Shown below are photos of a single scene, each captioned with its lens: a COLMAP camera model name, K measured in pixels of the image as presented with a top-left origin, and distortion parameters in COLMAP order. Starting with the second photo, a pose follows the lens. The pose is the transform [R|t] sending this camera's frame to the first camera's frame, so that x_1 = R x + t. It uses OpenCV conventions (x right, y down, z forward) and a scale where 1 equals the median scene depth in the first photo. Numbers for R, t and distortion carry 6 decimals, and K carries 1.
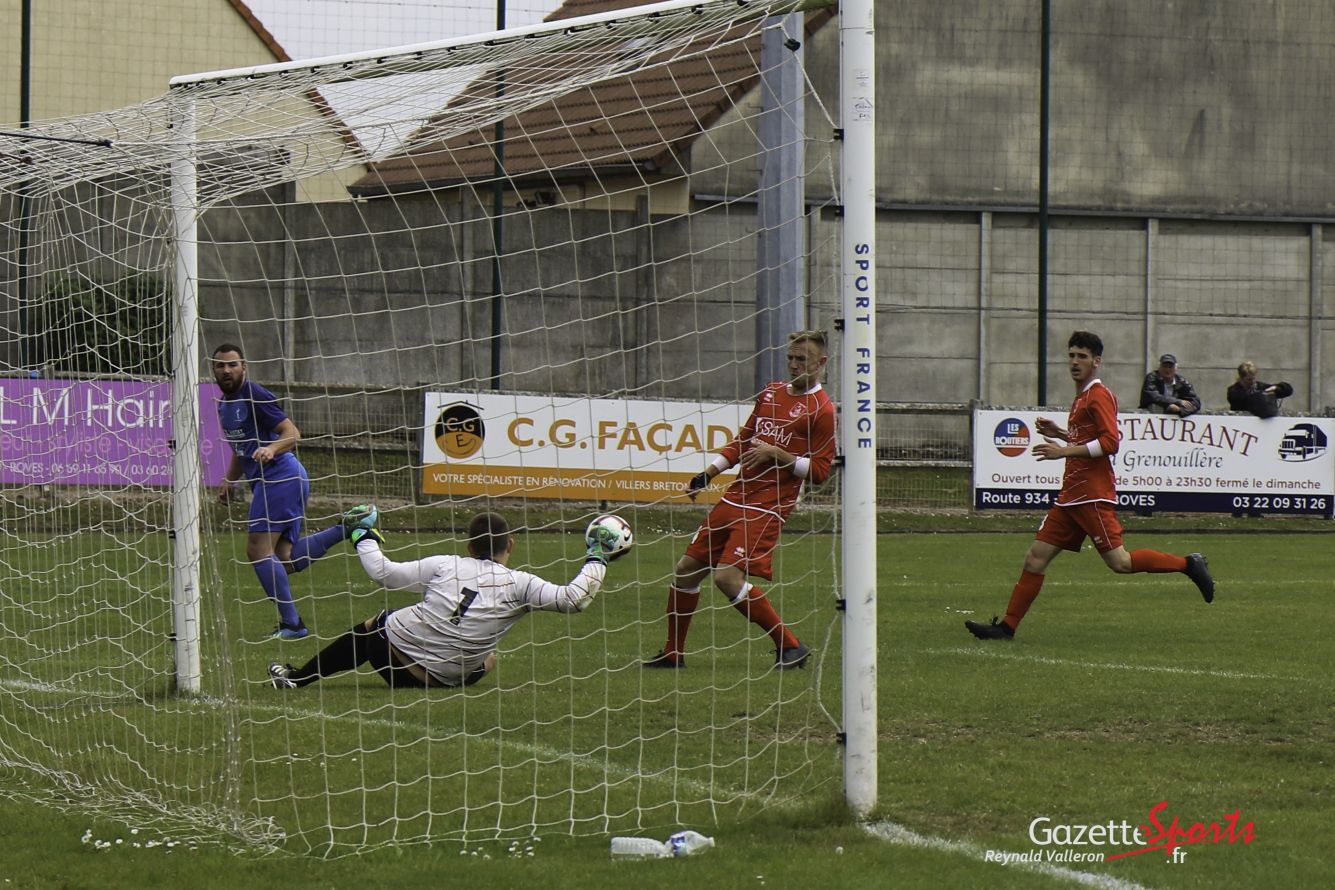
lens RADIAL K [[5825.5, 0, 662.8], [0, 5825.5, 495.6], [0, 0, 1]] dist [0.410772, -1.677541]
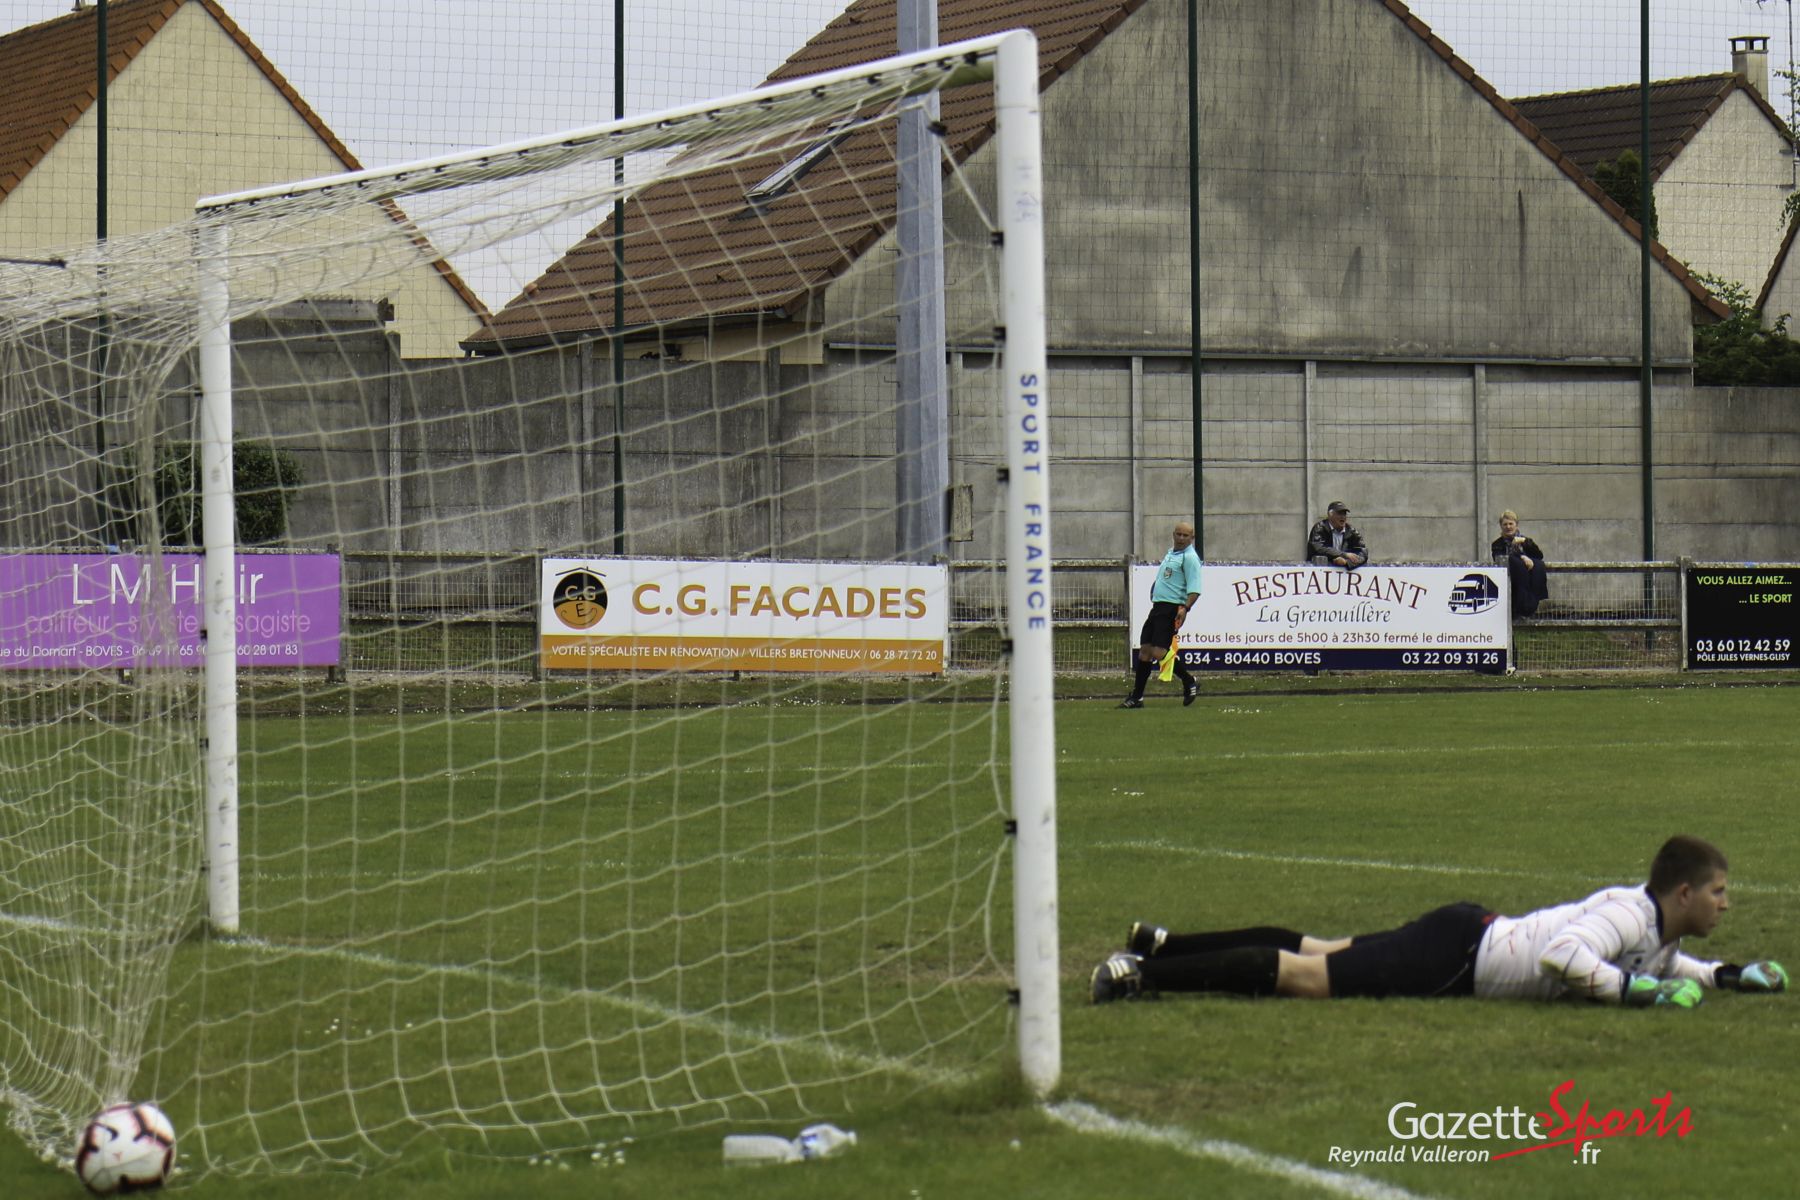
lens RADIAL K [[7768.1, 0, 1115.4], [0, 7768.1, 335.1], [0, 0, 1]] dist [0.714588, -3.501030]
pose [[0.998876, -0.017405, 0.044100, -0.003623], [0.019472, 0.998710, -0.046886, 0.006932], [-0.043227, 0.047692, 0.997926, -0.254756]]
